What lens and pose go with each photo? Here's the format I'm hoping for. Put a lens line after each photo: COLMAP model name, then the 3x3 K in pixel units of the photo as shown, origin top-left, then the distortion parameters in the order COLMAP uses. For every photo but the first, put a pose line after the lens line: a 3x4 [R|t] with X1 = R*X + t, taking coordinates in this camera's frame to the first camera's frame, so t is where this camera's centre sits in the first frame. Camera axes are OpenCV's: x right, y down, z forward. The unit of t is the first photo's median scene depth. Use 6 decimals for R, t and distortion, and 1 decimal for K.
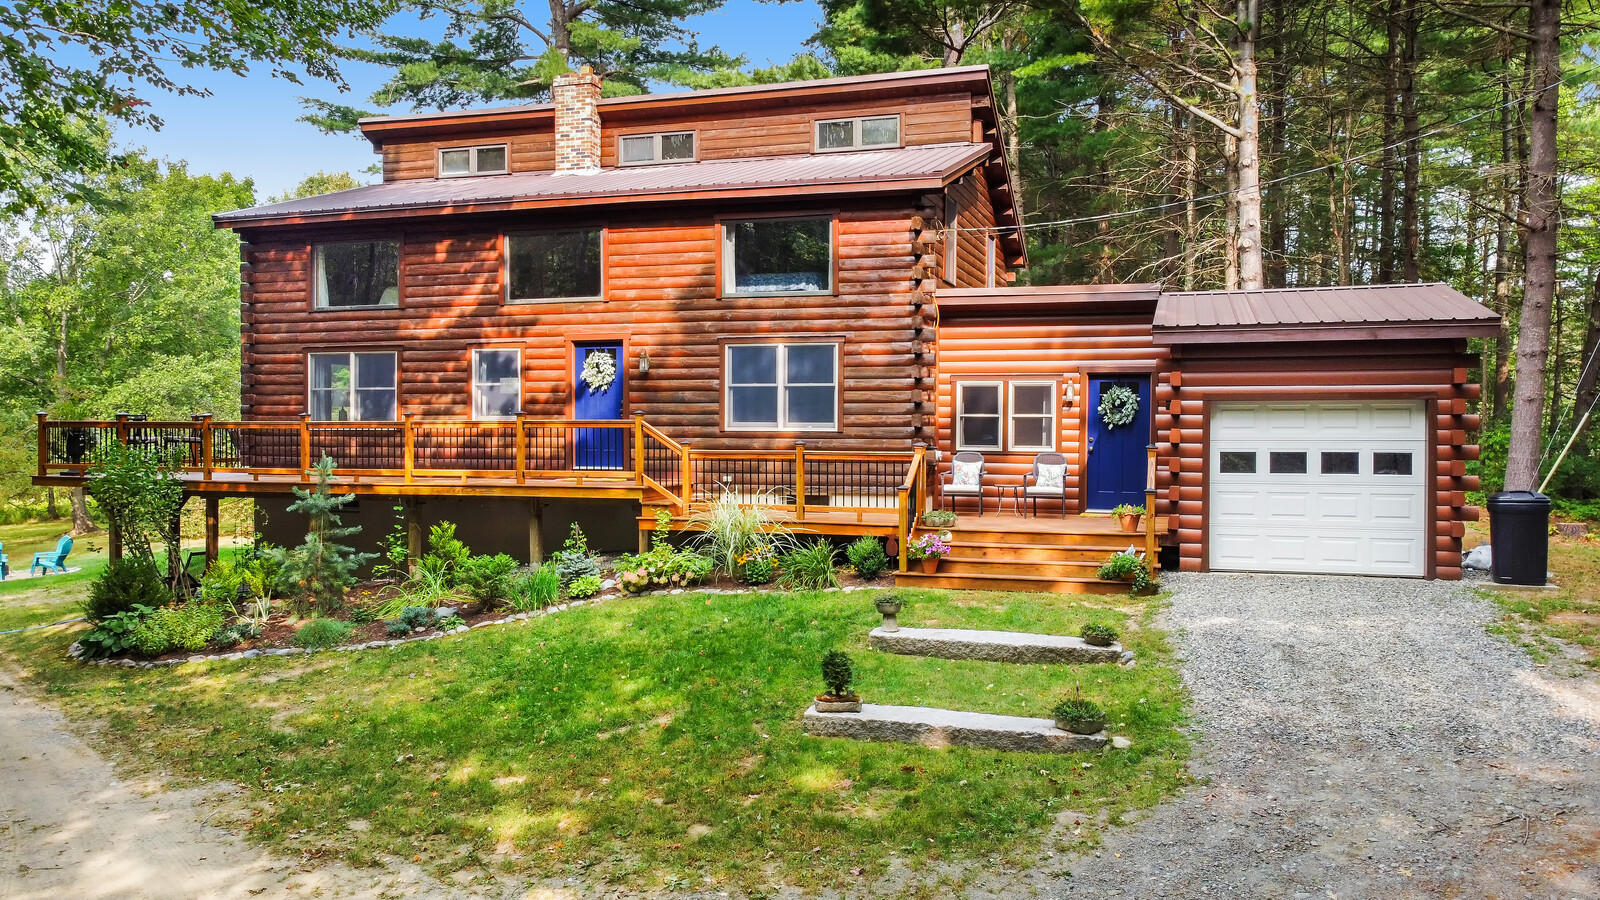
lens RADIAL K [[1146.0, 0, 796.1], [0, 1146.0, 447.0], [0, 0, 1]] dist [-0.004855, -0.001500]
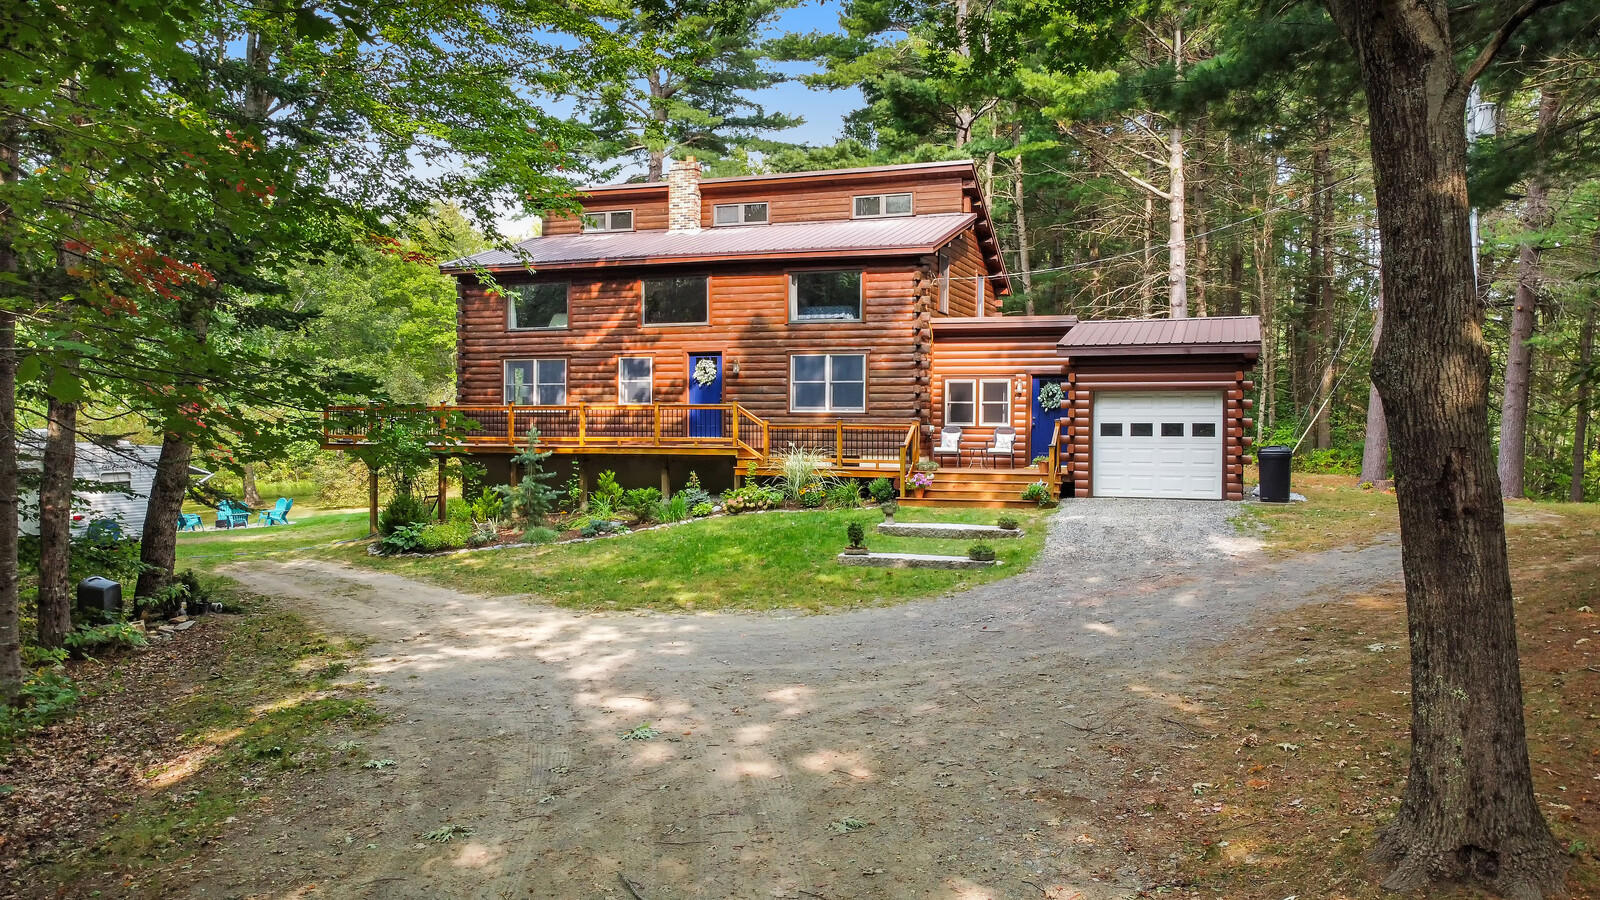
lens RADIAL K [[1146.0, 0, 800.9], [0, 1146.0, 448.8], [0, 0, 1]] dist [-0.004855, -0.001500]
pose [[0.999203, 0.004200, -0.039701, 0.012117], [-0.004220, 0.999991, -0.000421, 0.035752], [0.039699, 0.000589, 0.999212, -0.521160]]
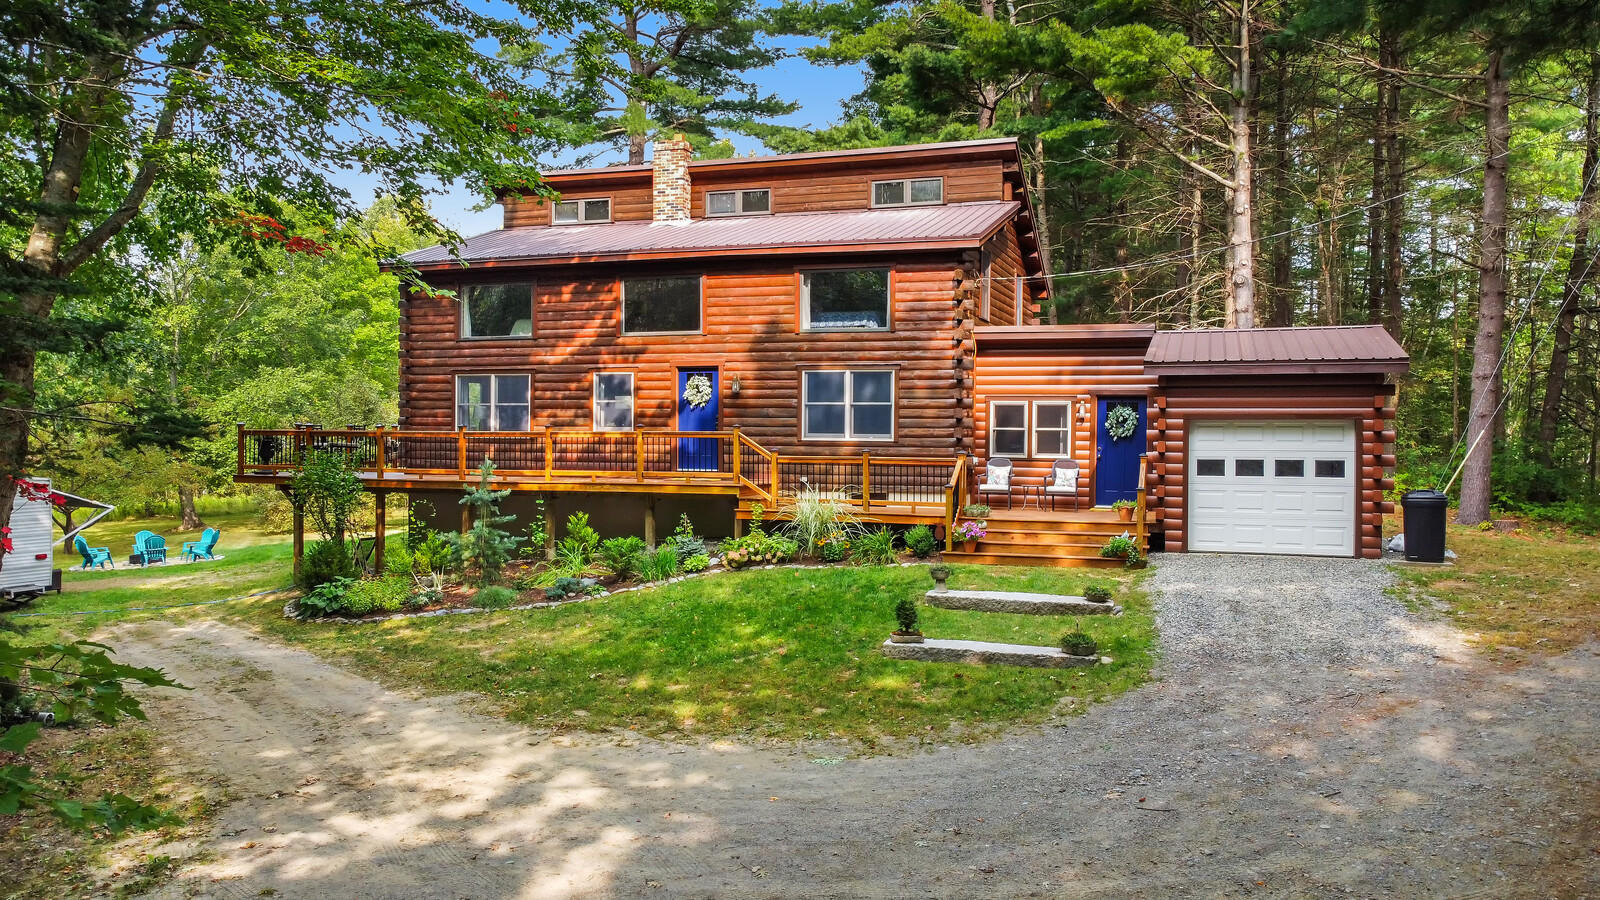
lens RADIAL K [[1146.0, 0, 797.4], [0, 1146.0, 446.3], [0, 0, 1]] dist [-0.004855, -0.001500]
pose [[0.999718, 0.004123, -0.023393, -0.039862], [-0.004242, 0.999978, -0.005020, -0.001600], [0.023371, 0.005118, 0.999714, -0.246788]]
